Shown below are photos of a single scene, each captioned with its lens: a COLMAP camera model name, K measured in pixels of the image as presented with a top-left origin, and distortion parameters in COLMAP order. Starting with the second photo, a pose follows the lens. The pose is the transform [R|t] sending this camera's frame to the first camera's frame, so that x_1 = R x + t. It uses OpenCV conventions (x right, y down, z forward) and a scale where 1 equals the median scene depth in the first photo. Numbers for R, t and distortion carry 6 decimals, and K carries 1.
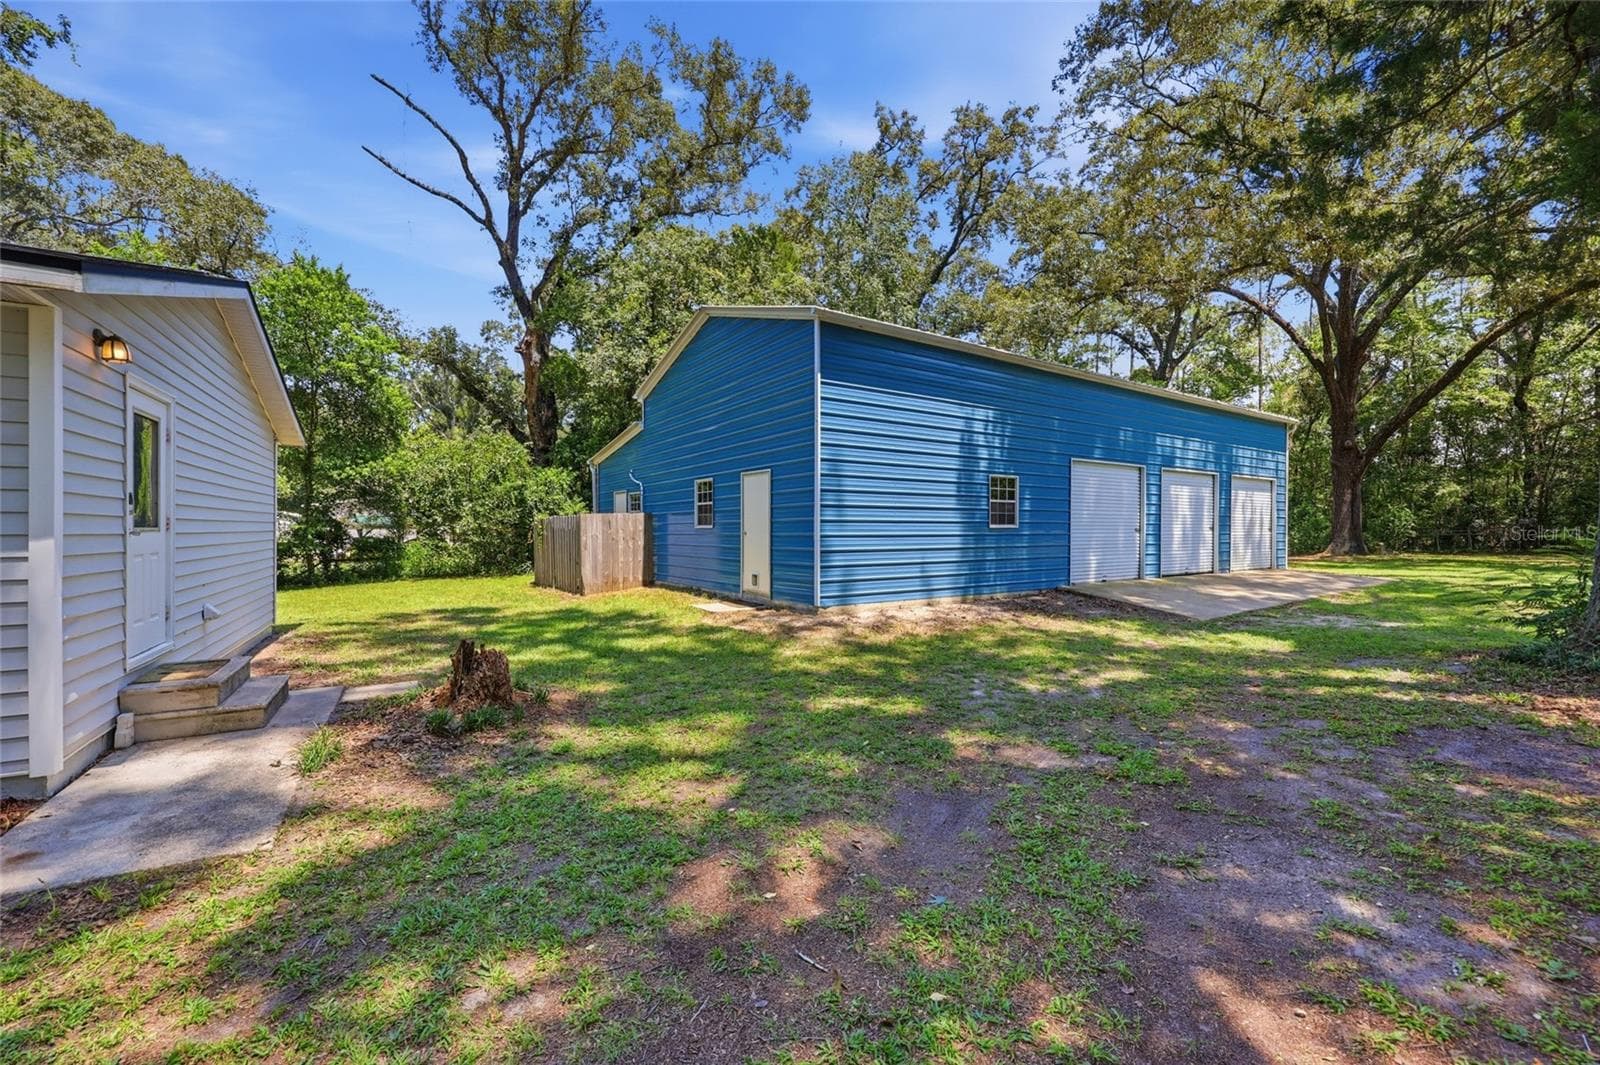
lens RADIAL K [[649.7, 0, 800.0], [0, 649.7, 532.5], [0, 0, 1]] dist [-0.002704, -0.000292]
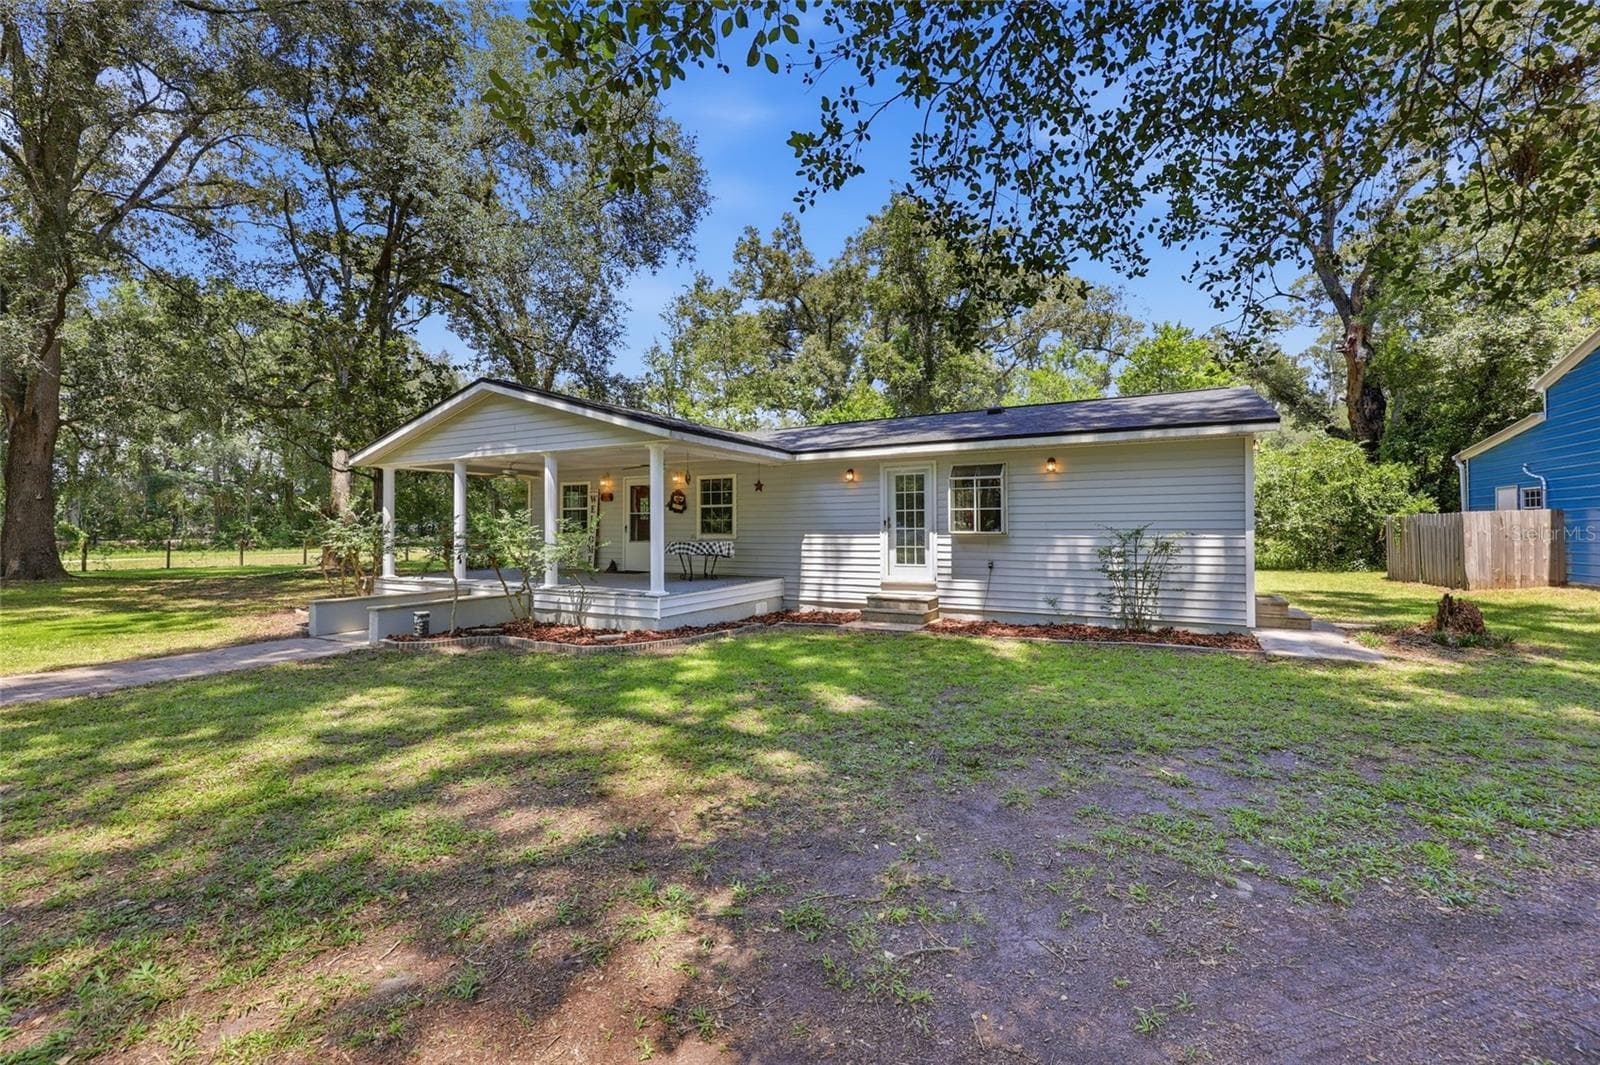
lens RADIAL K [[649.7, 0, 800.0], [0, 649.7, 532.5], [0, 0, 1]] dist [-0.002704, -0.000292]
pose [[0.508525, 0.002949, -0.861042, 0.010546], [-0.000386, 0.999995, 0.003196, 0.000917], [0.861047, -0.001293, 0.508524, -0.285778]]
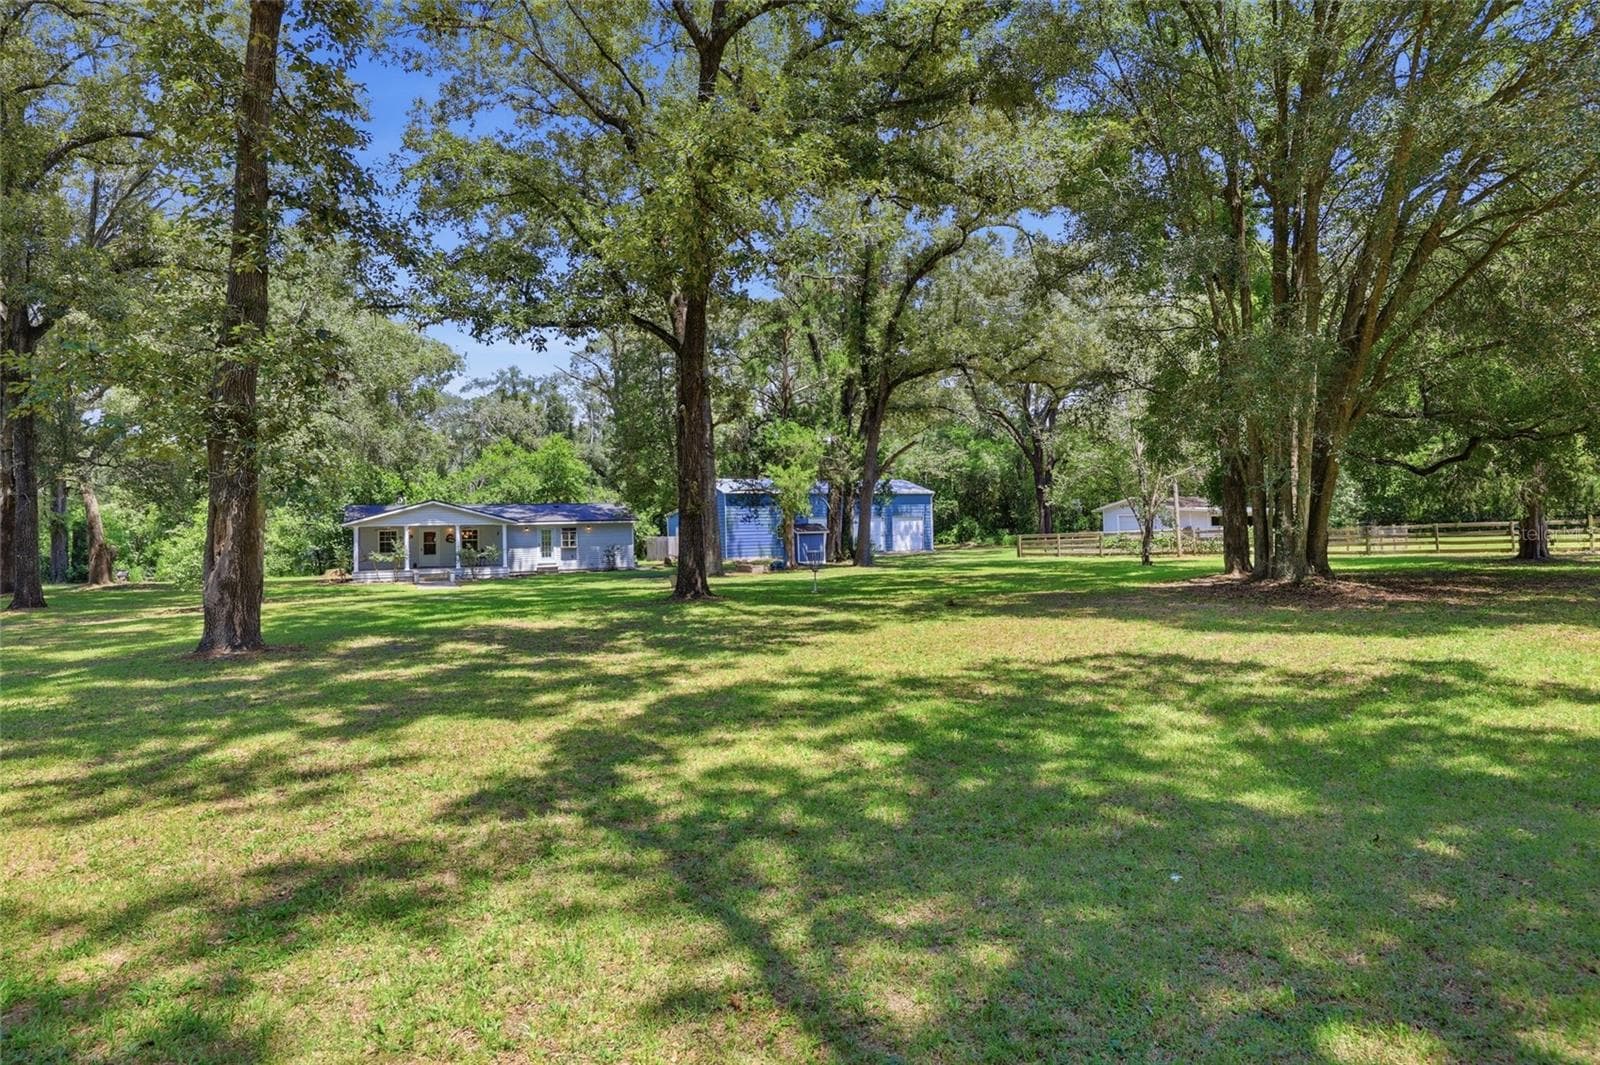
lens RADIAL K [[649.7, 0, 800.0], [0, 649.7, 532.5], [0, 0, 1]] dist [-0.002704, -0.000292]
pose [[0.999623, -0.001232, -0.027417, 0.226705], [0.001116, 0.999990, -0.004238, -0.020111], [0.027422, 0.004206, 0.999615, -1.272145]]
